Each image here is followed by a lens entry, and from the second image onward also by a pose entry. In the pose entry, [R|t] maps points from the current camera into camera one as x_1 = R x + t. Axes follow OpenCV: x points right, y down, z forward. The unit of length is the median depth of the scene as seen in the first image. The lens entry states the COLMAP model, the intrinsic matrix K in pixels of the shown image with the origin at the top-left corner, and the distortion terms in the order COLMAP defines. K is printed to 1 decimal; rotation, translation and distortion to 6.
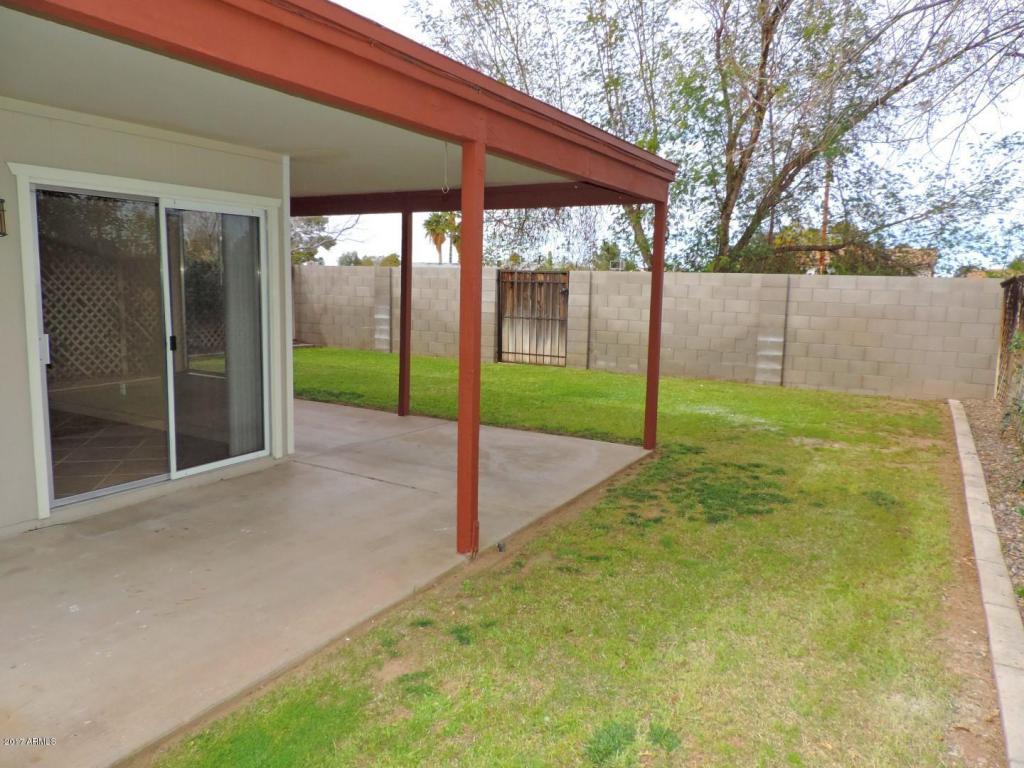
lens RADIAL K [[727.7, 0, 512.1], [0, 727.7, 376.0], [0, 0, 1]] dist [-0.025293, 0.004030]
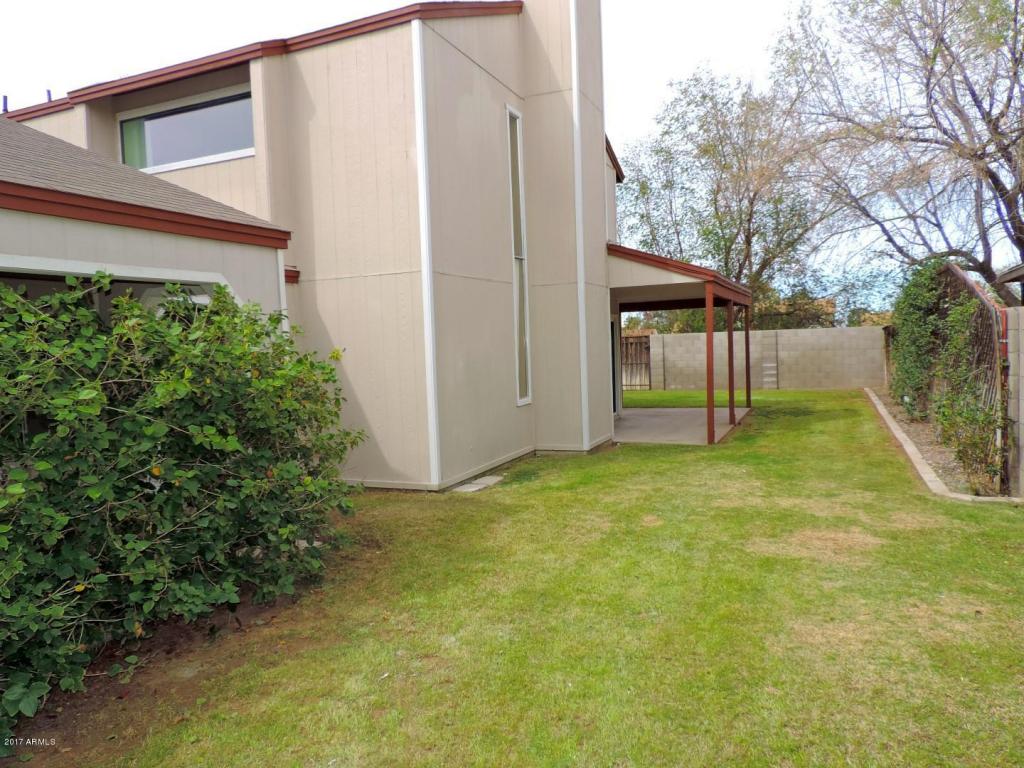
lens RADIAL K [[727.7, 0, 516.6], [0, 727.7, 387.8], [0, 0, 1]] dist [-0.025293, 0.004030]
pose [[0.991061, -0.063976, 0.117073, -0.430617], [0.073218, 0.994384, -0.076418, 0.086556], [-0.111526, 0.084307, 0.990179, -0.647594]]
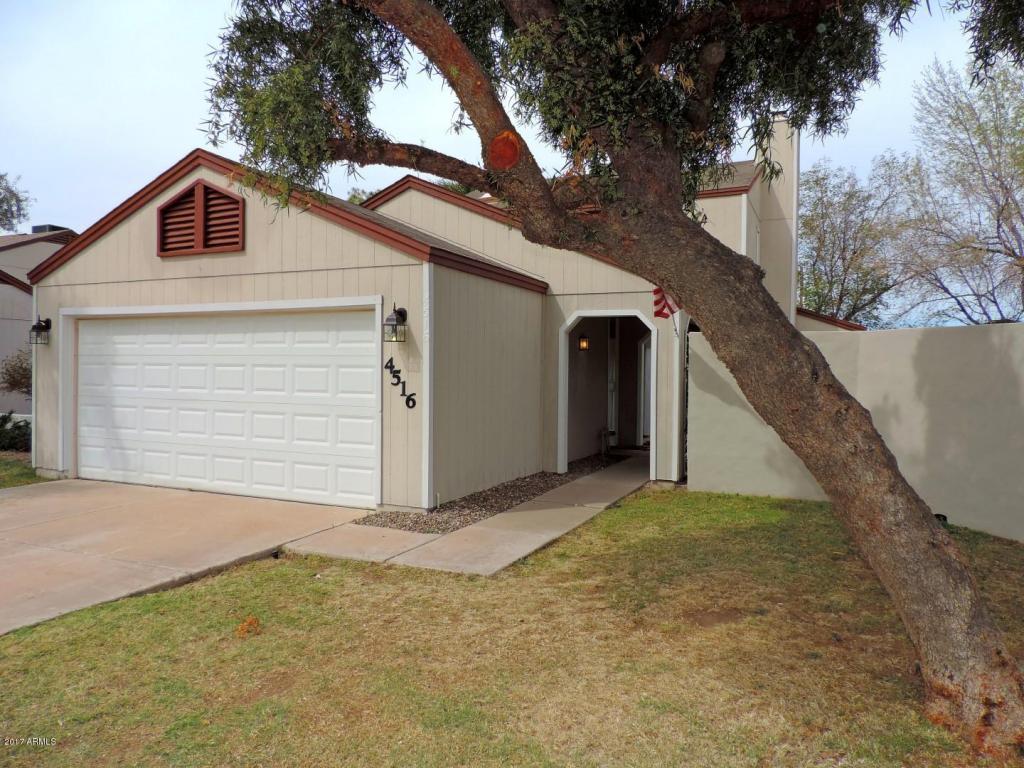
lens RADIAL K [[727.7, 0, 509.6], [0, 727.7, 382.4], [0, 0, 1]] dist [-0.025293, 0.004030]
pose [[0.995015, -0.003618, 0.099661, -1.116406], [0.013861, 0.994659, -0.102279, 0.161393], [-0.098759, 0.103151, 0.989751, -1.357551]]
